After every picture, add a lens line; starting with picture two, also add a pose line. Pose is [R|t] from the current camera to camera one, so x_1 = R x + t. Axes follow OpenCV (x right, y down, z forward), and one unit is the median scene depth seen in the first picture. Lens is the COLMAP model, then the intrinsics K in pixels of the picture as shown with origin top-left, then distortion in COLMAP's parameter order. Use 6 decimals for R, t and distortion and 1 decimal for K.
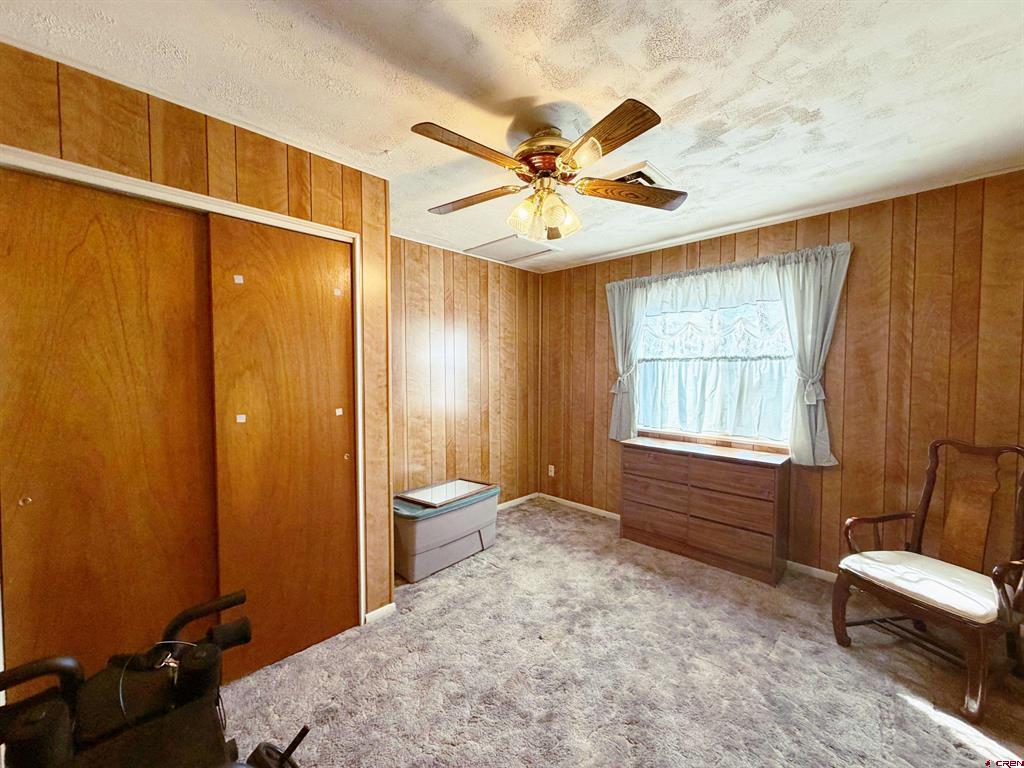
lens RADIAL K [[410.5, 0, 508.6], [0, 410.5, 385.6], [0, 0, 1]] dist [0.000096, 0.000617]
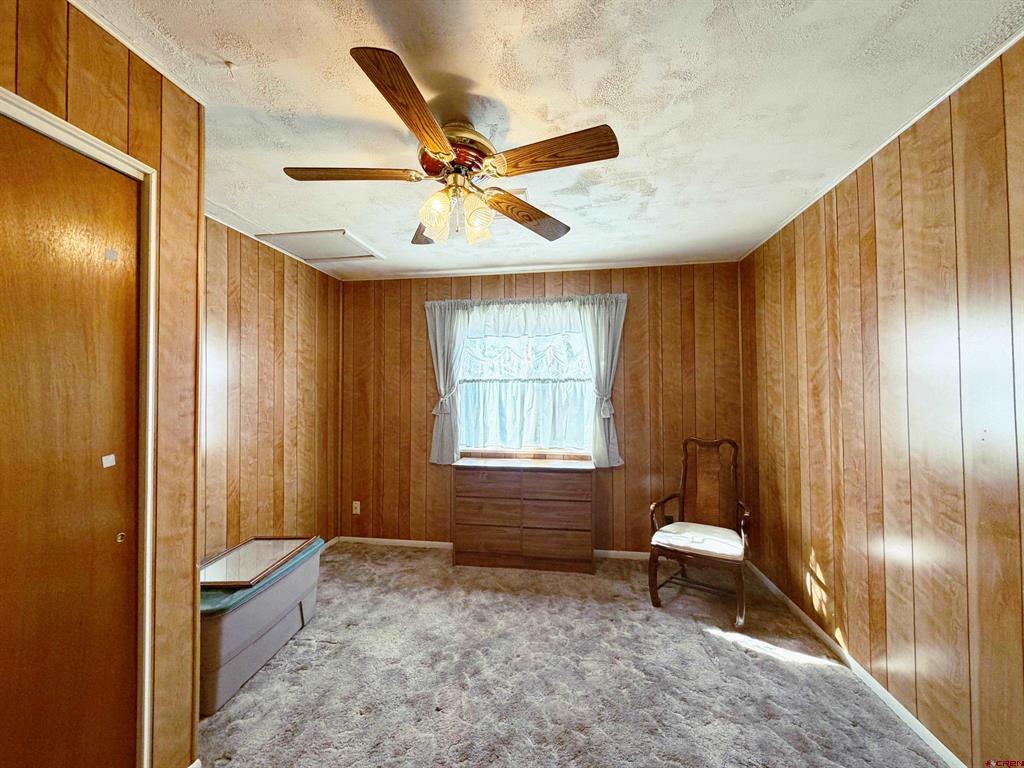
lens RADIAL K [[410.5, 0, 509.6], [0, 410.5, 385.5], [0, 0, 1]] dist [0.000096, 0.000617]
pose [[0.809223, 0.007785, 0.587450, -0.254411], [0.025298, 0.998523, -0.048080, 0.000239], [-0.586957, 0.053769, 0.807831, 0.173130]]
